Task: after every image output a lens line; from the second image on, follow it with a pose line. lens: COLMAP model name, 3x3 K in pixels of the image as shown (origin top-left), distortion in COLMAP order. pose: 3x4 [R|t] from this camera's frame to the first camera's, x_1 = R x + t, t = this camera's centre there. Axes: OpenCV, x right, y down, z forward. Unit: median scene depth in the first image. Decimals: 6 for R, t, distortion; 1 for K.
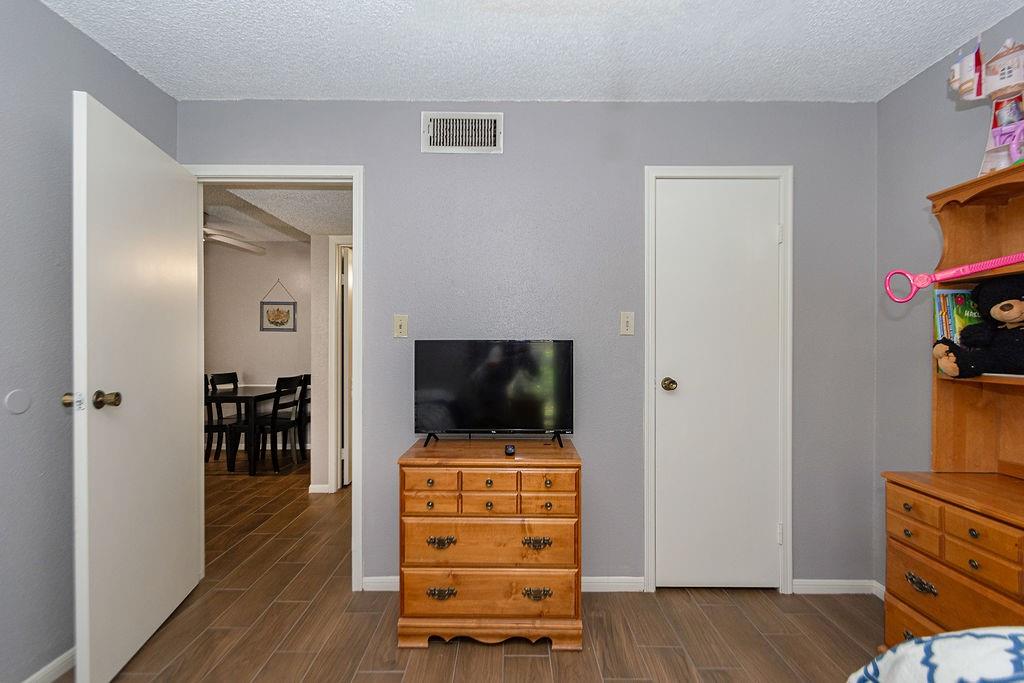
lens RADIAL K [[447.5, 0, 508.6], [0, 447.5, 354.5], [0, 0, 1]] dist [-0.016081, -0.000392]
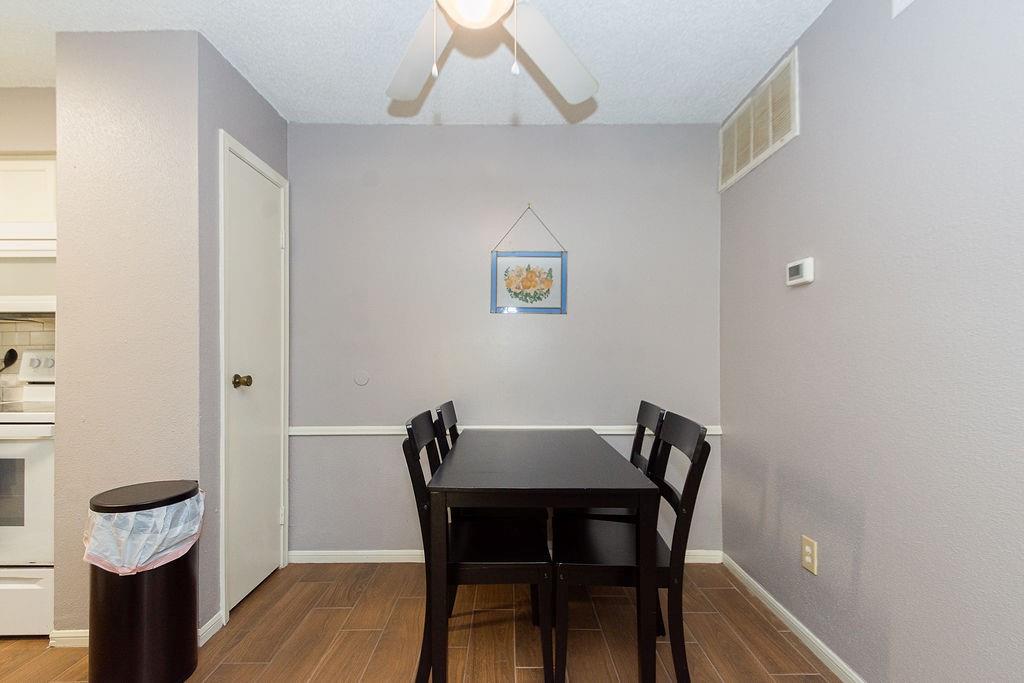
lens RADIAL K [[447.5, 0, 508.6], [0, 447.5, 354.5], [0, 0, 1]] dist [-0.016081, -0.000392]
pose [[0.999999, -0.000821, 0.001414, -0.539618], [0.000838, 0.999928, -0.011981, -0.002701], [-0.001404, 0.011982, 0.999927, 0.526953]]
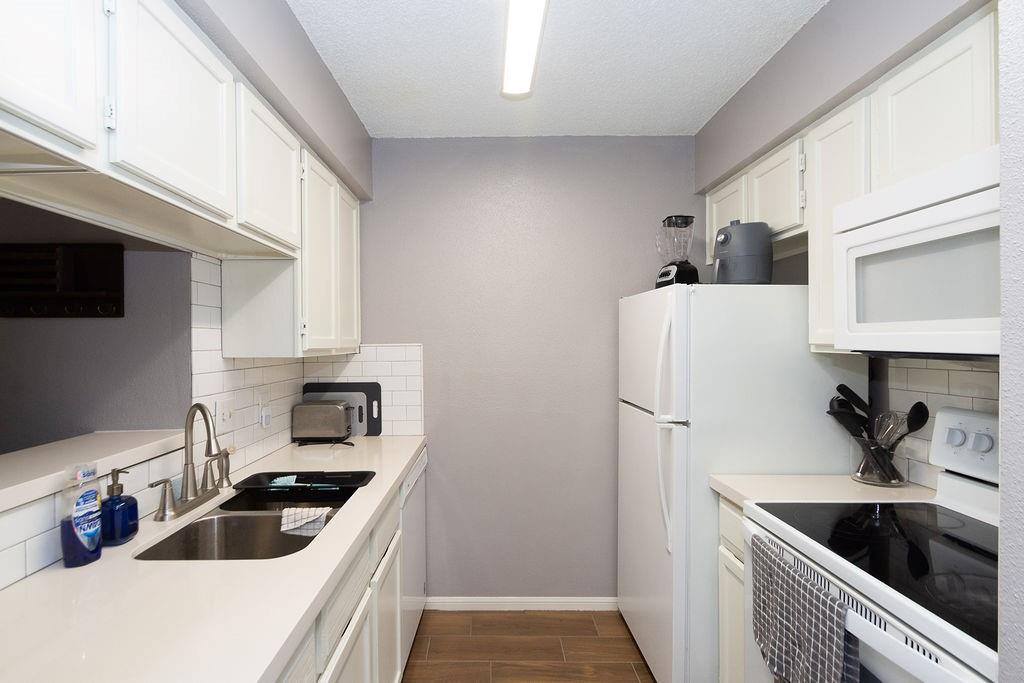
lens RADIAL K [[506.7, 0, 482.0], [0, 506.7, 341.0], [0, 0, 1]] dist [-0.000146, -0.000189]
pose [[-0.009800, 0.003219, -0.999947, -0.750079], [0.002795, 0.999991, 0.003192, -0.052163], [0.999948, -0.002763, -0.009809, 0.725596]]
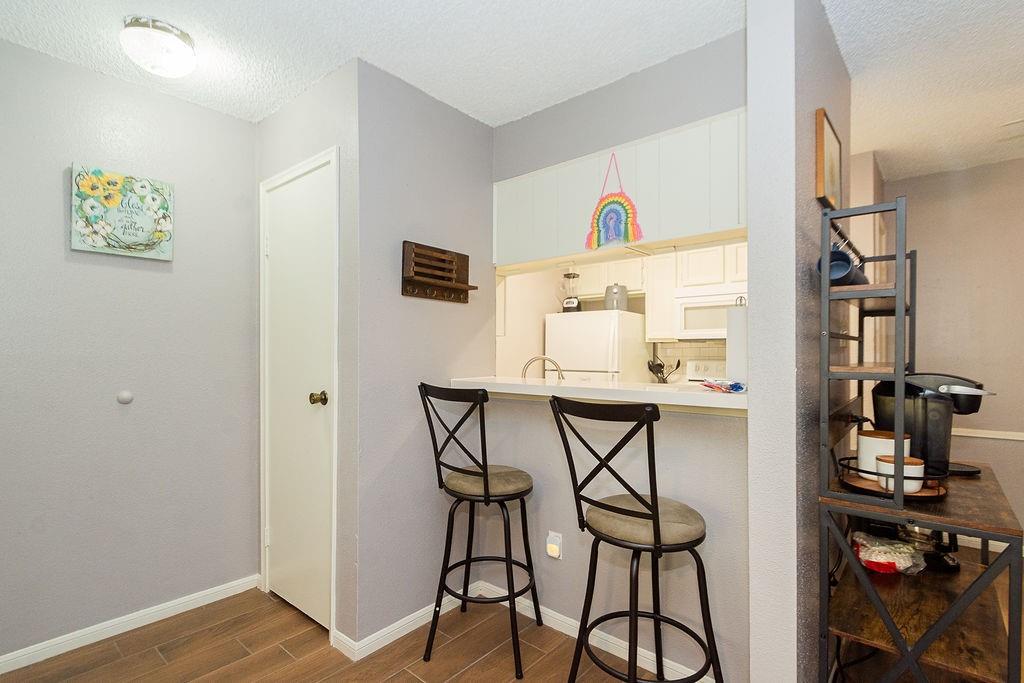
lens RADIAL K [[493.0, 0, 509.4], [0, 493.0, 352.2], [0, 0, 1]] dist [0.000133, -0.000125]
pose [[0.759873, 0.000697, -0.650072, -0.729715], [-0.008016, 0.999933, -0.008299, -0.016334], [0.650023, 0.011517, 0.759828, 0.159465]]
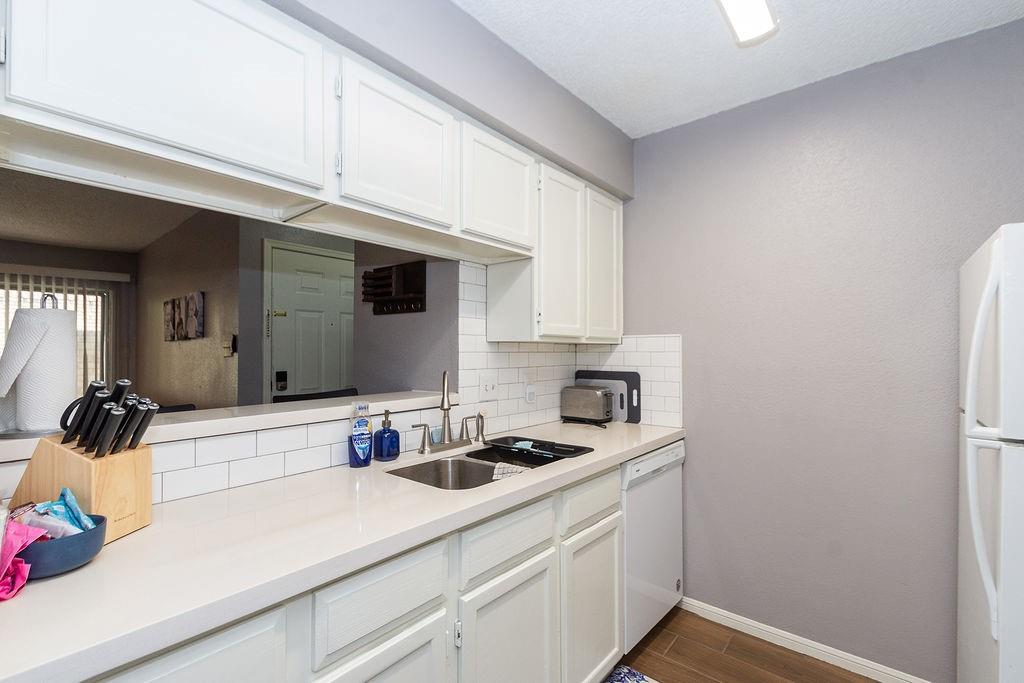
lens RADIAL K [[460.1, 0, 500.3], [0, 460.1, 345.3], [0, 0, 1]] dist [-0.000173, -0.000144]
pose [[-0.656543, -0.007802, -0.754248, -0.800752], [-0.004743, 0.999969, -0.006215, -0.033780], [0.754273, -0.000503, -0.656560, 0.821426]]
